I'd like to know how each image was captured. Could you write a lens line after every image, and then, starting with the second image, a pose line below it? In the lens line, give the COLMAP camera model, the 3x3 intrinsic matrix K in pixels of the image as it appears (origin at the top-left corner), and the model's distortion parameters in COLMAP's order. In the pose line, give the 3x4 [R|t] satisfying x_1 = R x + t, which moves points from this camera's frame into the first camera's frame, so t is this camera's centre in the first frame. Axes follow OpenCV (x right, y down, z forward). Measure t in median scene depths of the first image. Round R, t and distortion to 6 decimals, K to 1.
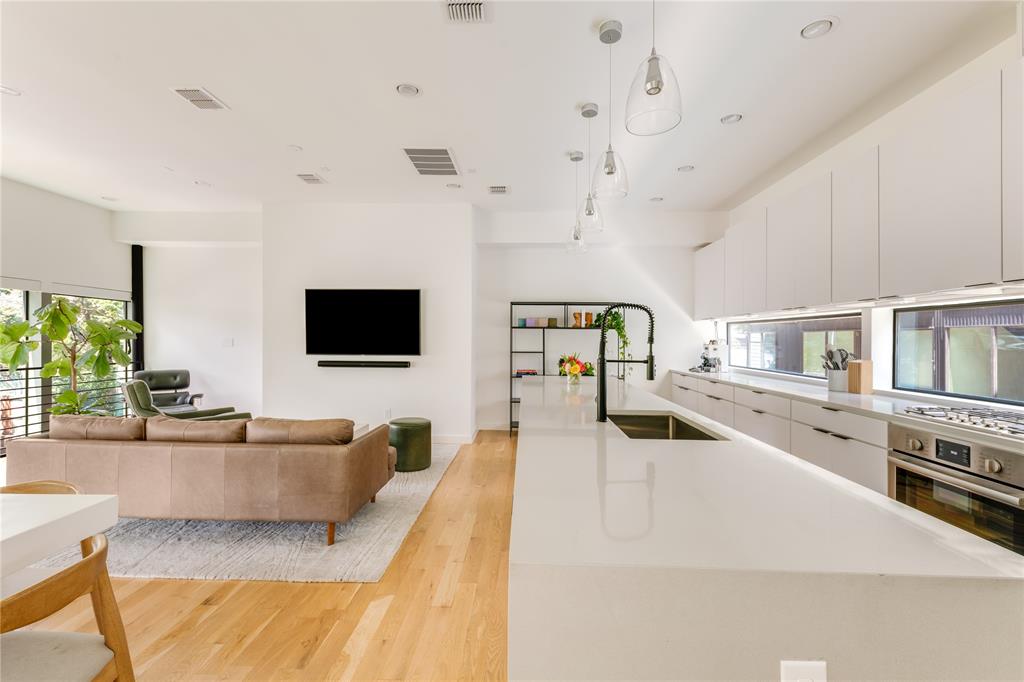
lens RADIAL K [[439.9, 0, 517.6], [0, 439.9, 340.9], [0, 0, 1]] dist [0.002296, 0.000124]
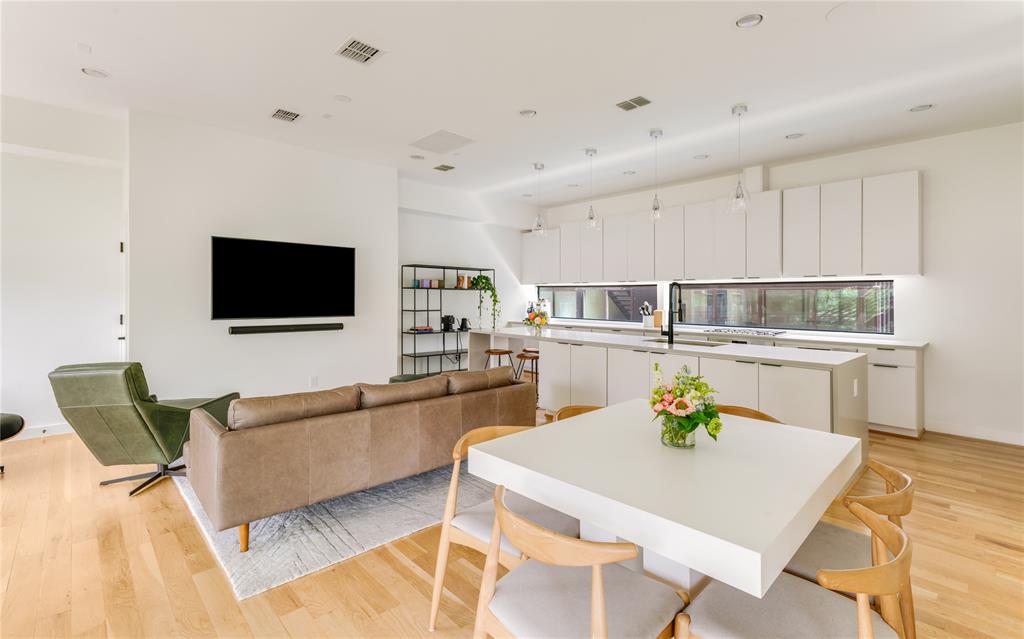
lens RADIAL K [[453.5, 0, 534.1], [0, 453.5, 297.4], [0, 0, 1]] dist [-0.002776, -0.000174]
pose [[0.683893, -0.002339, 0.729579, -0.633337], [0.002343, 0.999997, 0.001010, -0.008120], [-0.729579, 0.001018, 0.683896, 0.026611]]
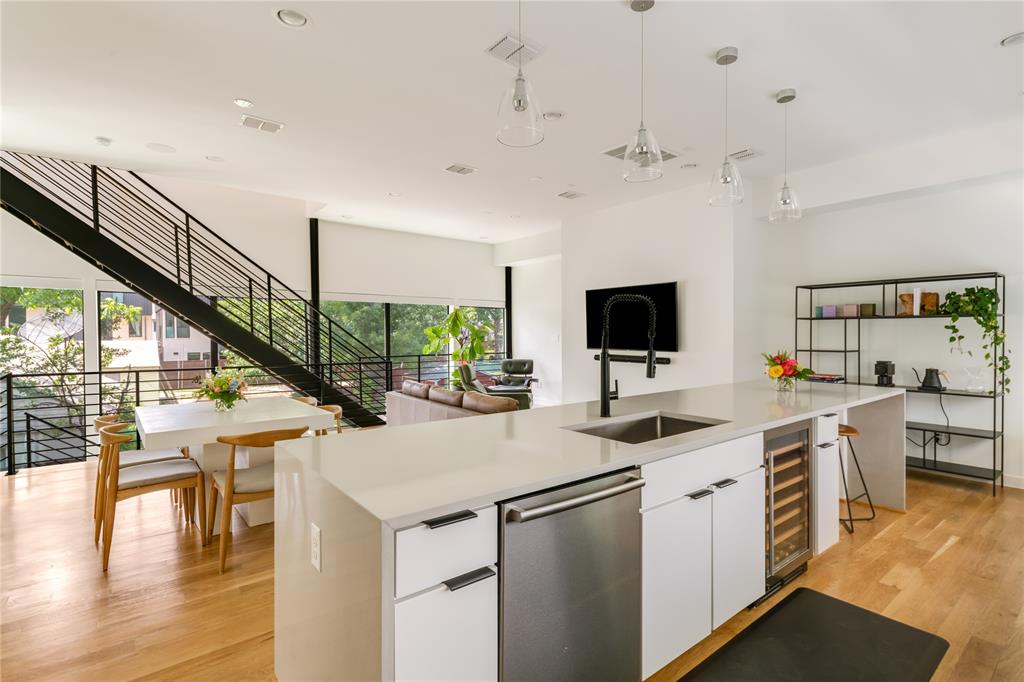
lens RADIAL K [[491.7, 0, 514.9], [0, 491.7, 345.3], [0, 0, 1]] dist [0.007101, 0.000516]
pose [[0.633554, 0.011367, -0.773615, 0.349429], [0.002140, 0.999862, 0.016444, 0.001078], [0.773696, -0.012074, 0.633442, 0.058928]]
